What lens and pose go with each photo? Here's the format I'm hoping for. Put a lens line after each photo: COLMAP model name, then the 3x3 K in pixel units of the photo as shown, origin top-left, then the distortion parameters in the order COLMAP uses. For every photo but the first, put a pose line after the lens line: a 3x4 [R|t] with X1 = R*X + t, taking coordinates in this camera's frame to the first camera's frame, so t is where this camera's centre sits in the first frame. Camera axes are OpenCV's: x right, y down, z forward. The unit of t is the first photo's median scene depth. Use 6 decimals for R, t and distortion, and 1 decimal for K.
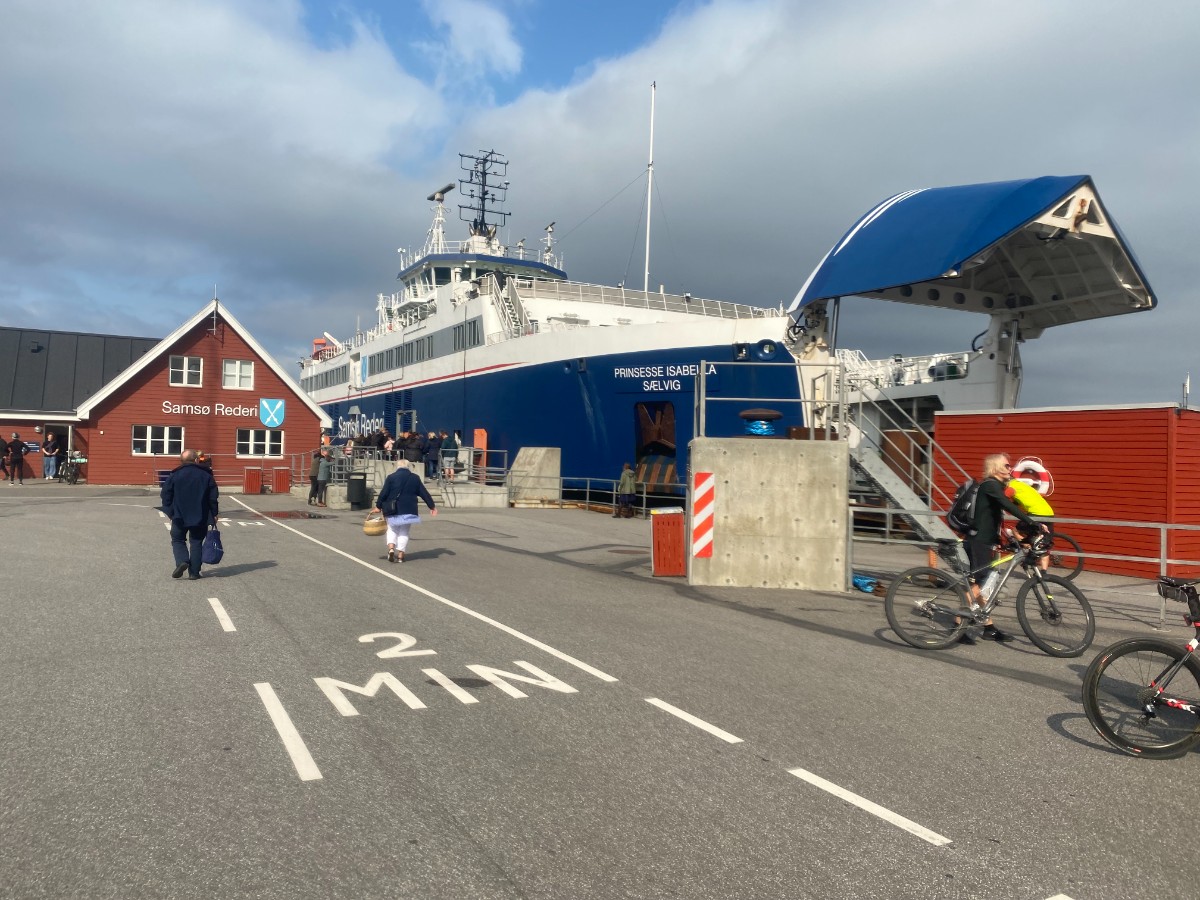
lens RADIAL K [[916.0, 0, 596.3], [0, 916.0, 451.8], [0, 0, 1]] dist [0.042380, -0.033160]
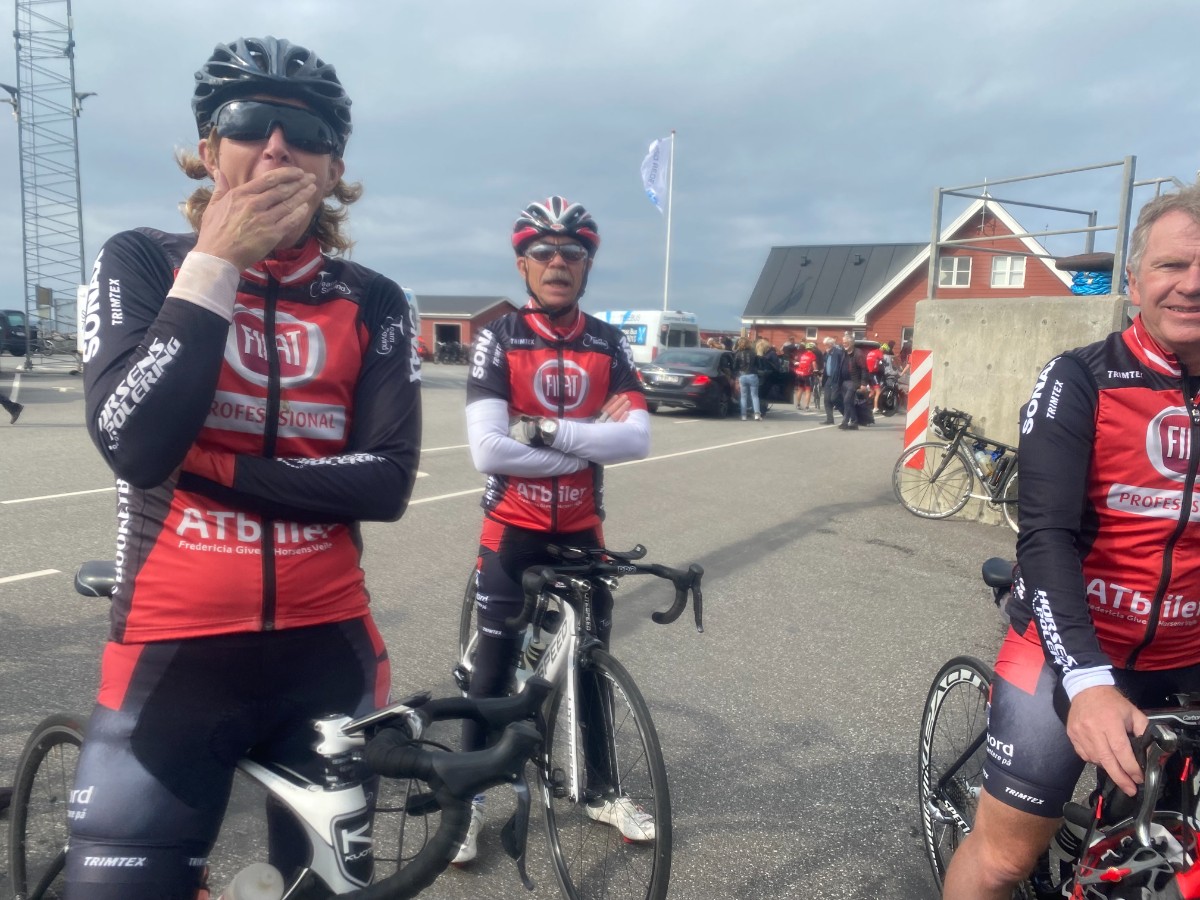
lens RADIAL K [[916.0, 0, 597.6], [0, 916.0, 465.2], [0, 0, 1]] dist [0.042380, -0.033160]
pose [[0.583301, 0.101016, -0.805950, 0.556876], [-0.012145, 0.993210, 0.115698, 0.031529], [0.812165, -0.057698, 0.580567, 0.376404]]
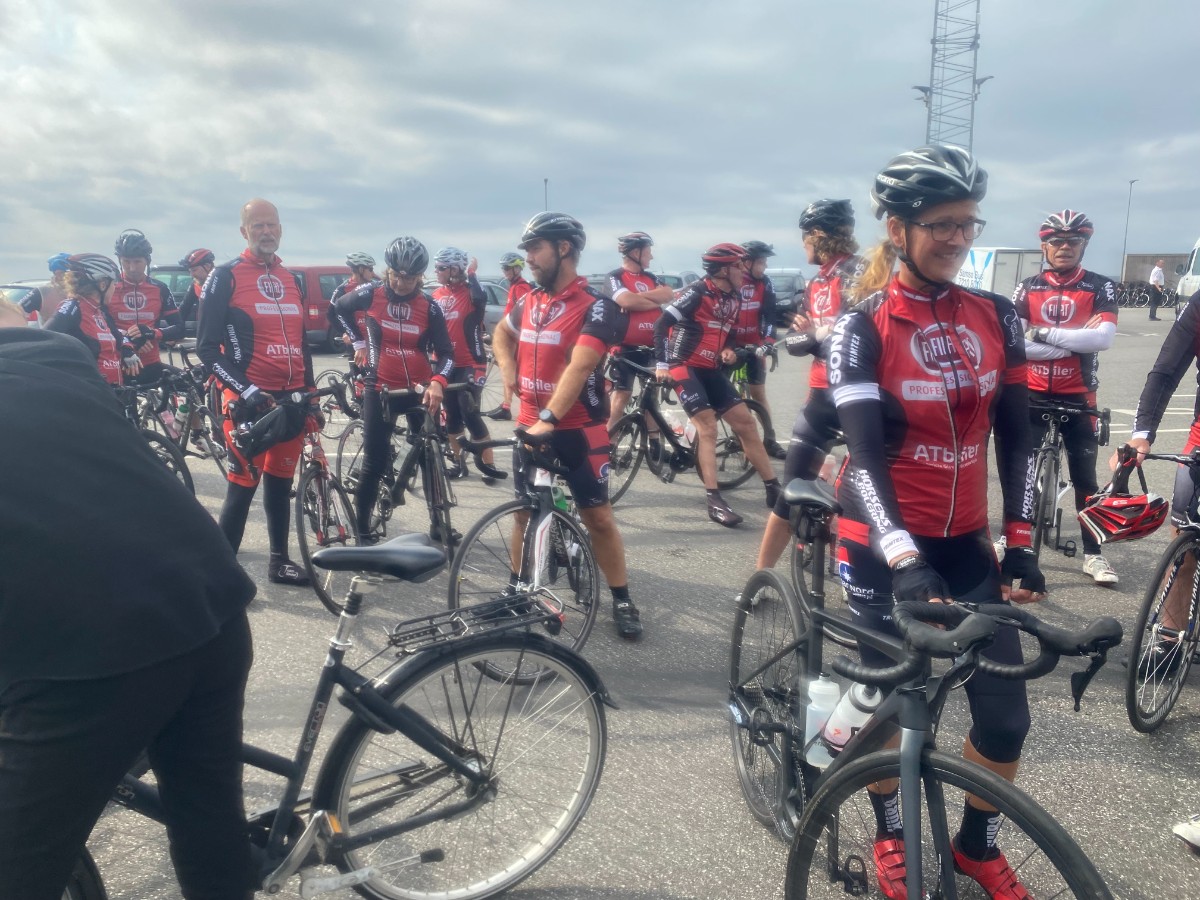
lens RADIAL K [[916.0, 0, 576.1], [0, 916.0, 449.1], [0, 0, 1]] dist [0.042380, -0.033160]
pose [[-0.289410, 0.147694, -0.945742, 0.804425], [0.010380, 0.988451, 0.151187, 0.034270], [0.957149, 0.033938, -0.287601, 0.406085]]
